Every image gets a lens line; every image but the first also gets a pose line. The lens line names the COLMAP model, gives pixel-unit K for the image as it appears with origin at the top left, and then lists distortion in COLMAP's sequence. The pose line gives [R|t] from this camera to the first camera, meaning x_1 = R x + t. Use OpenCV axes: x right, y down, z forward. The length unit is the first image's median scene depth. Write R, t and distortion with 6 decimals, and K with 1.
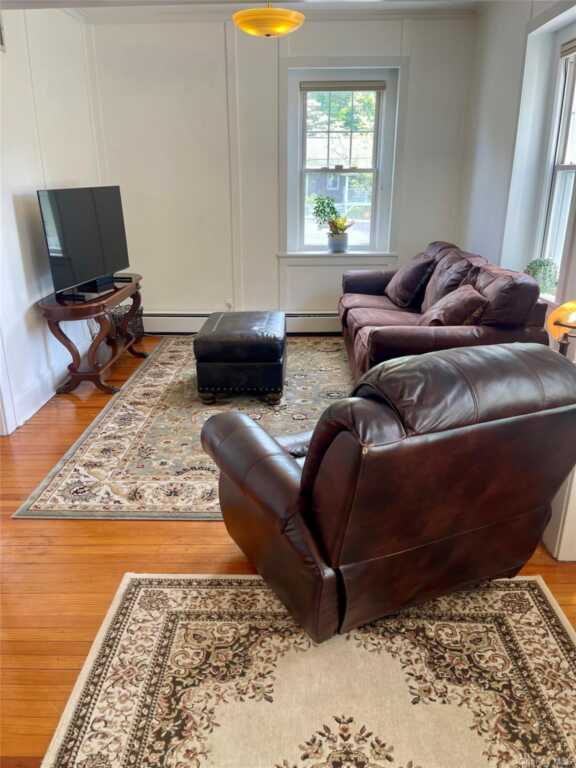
lens RADIAL K [[585.5, 0, 278.4], [0, 585.5, 381.3], [0, 0, 1]] dist [0.098649, -0.137079]
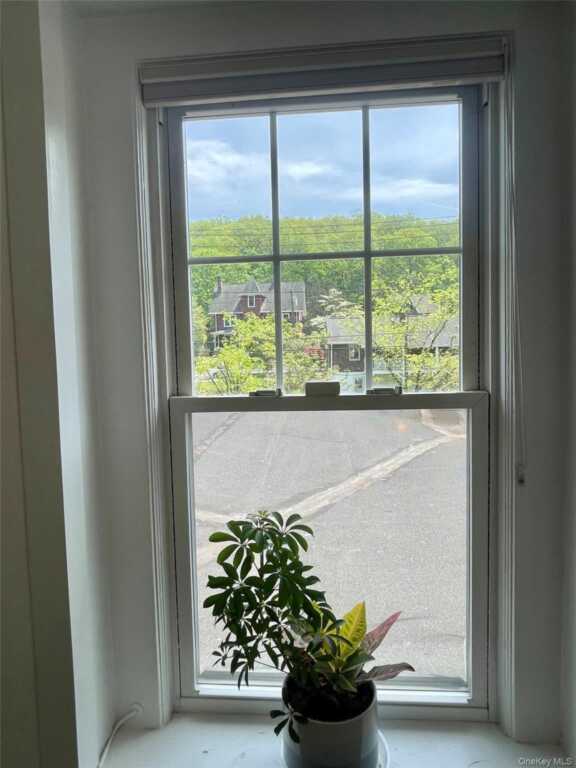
lens RADIAL K [[491.1, 0, 279.7], [0, 491.1, 378.1], [0, 0, 1]] dist [0.019091, -0.033179]
pose [[0.997578, -0.017672, -0.067276, 0.235332], [-0.001092, 0.963089, -0.269182, -0.759100], [0.069550, 0.268603, 0.960737, 1.952987]]
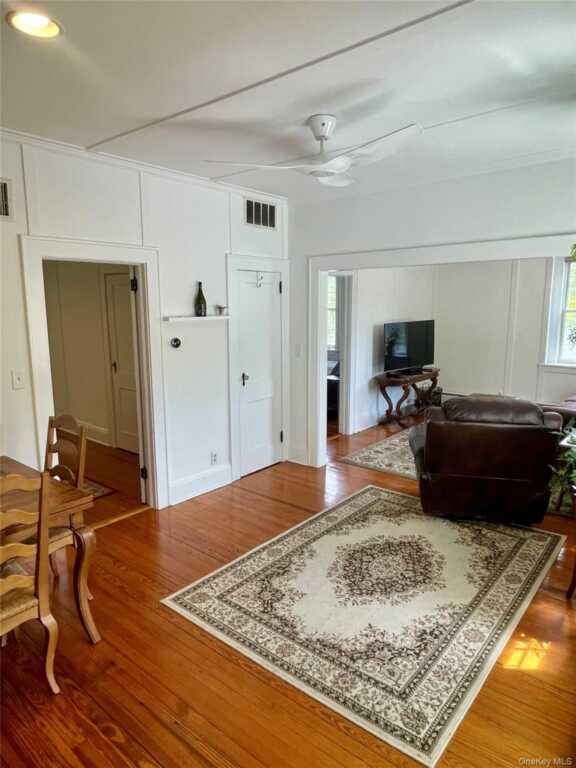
lens RADIAL K [[491.1, 0, 279.7], [0, 491.1, 378.1], [0, 0, 1]] dist [0.019091, -0.033179]
pose [[0.774363, 0.097188, -0.625233, 0.666567], [-0.202661, 0.974173, -0.099572, 0.182676], [0.599408, 0.203815, 0.774060, -0.845391]]
